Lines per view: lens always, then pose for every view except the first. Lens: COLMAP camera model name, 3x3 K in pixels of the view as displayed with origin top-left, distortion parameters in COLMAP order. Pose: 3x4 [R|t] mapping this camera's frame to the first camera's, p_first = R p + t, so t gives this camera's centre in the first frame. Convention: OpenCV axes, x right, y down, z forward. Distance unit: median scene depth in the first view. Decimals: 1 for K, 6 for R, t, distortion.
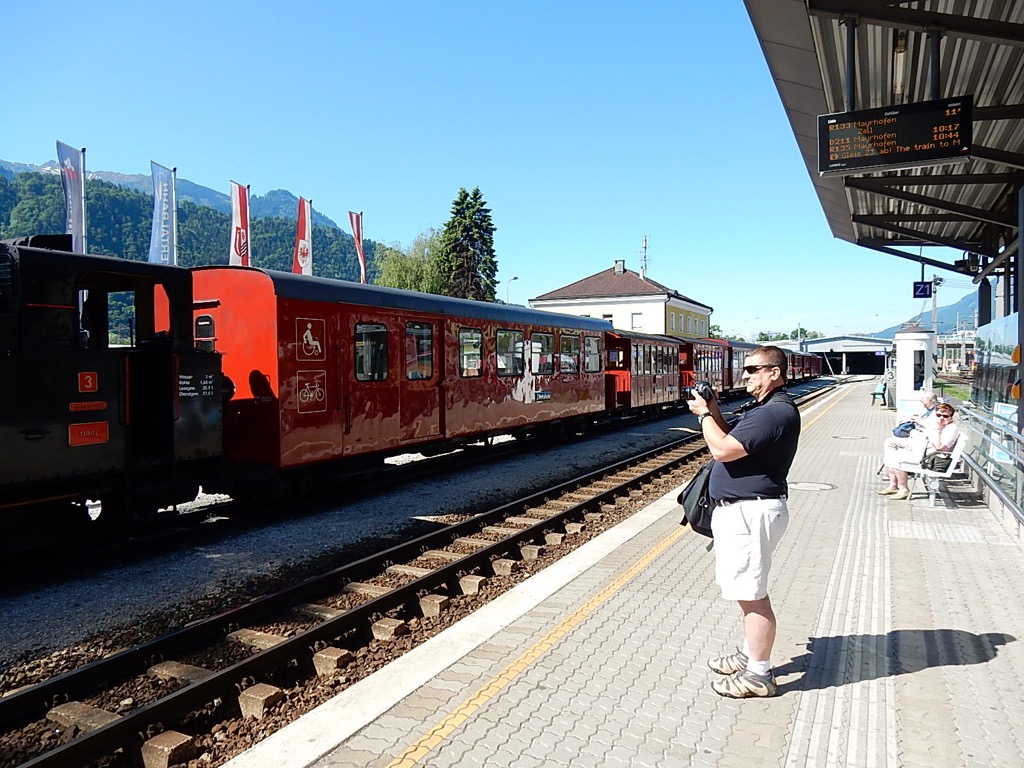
lens RADIAL K [[750.7, 0, 512.0], [0, 750.7, 384.0], [0, 0, 1]] dist [0.003666, 0.003477]
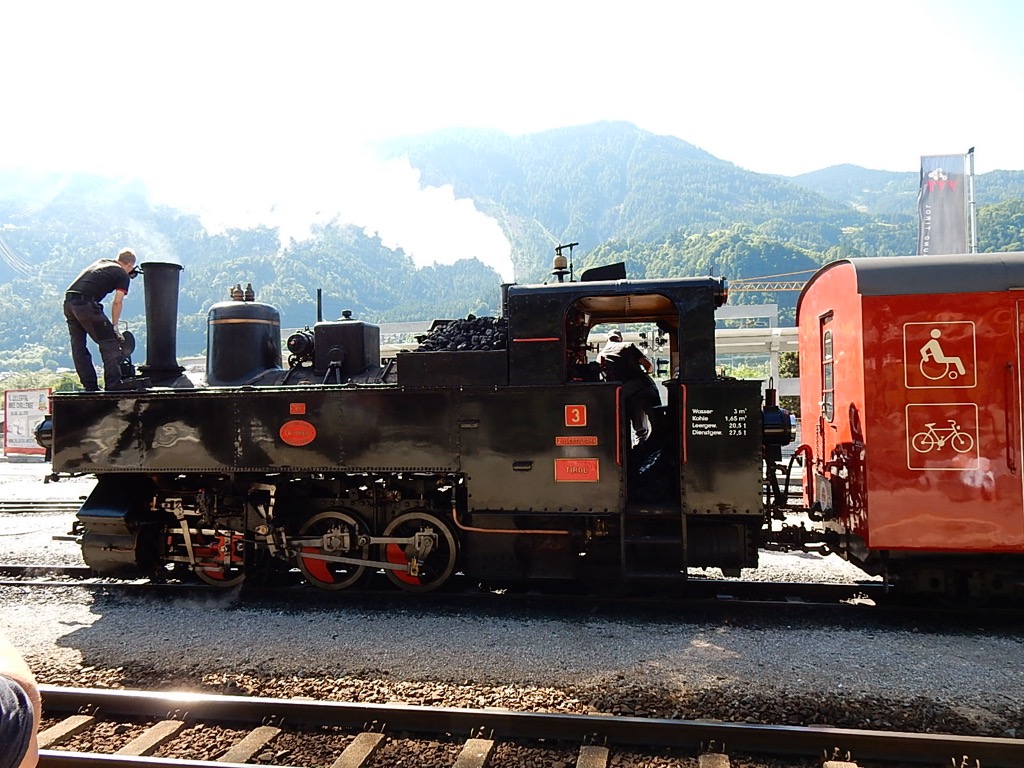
lens RADIAL K [[750.7, 0, 512.0], [0, 750.7, 384.0], [0, 0, 1]] dist [0.003666, 0.003477]
pose [[0.292124, -0.018149, -0.956208, 0.279662], [-0.015199, 0.999606, -0.023616, -0.016583], [0.956260, 0.021432, 0.291733, 0.559341]]
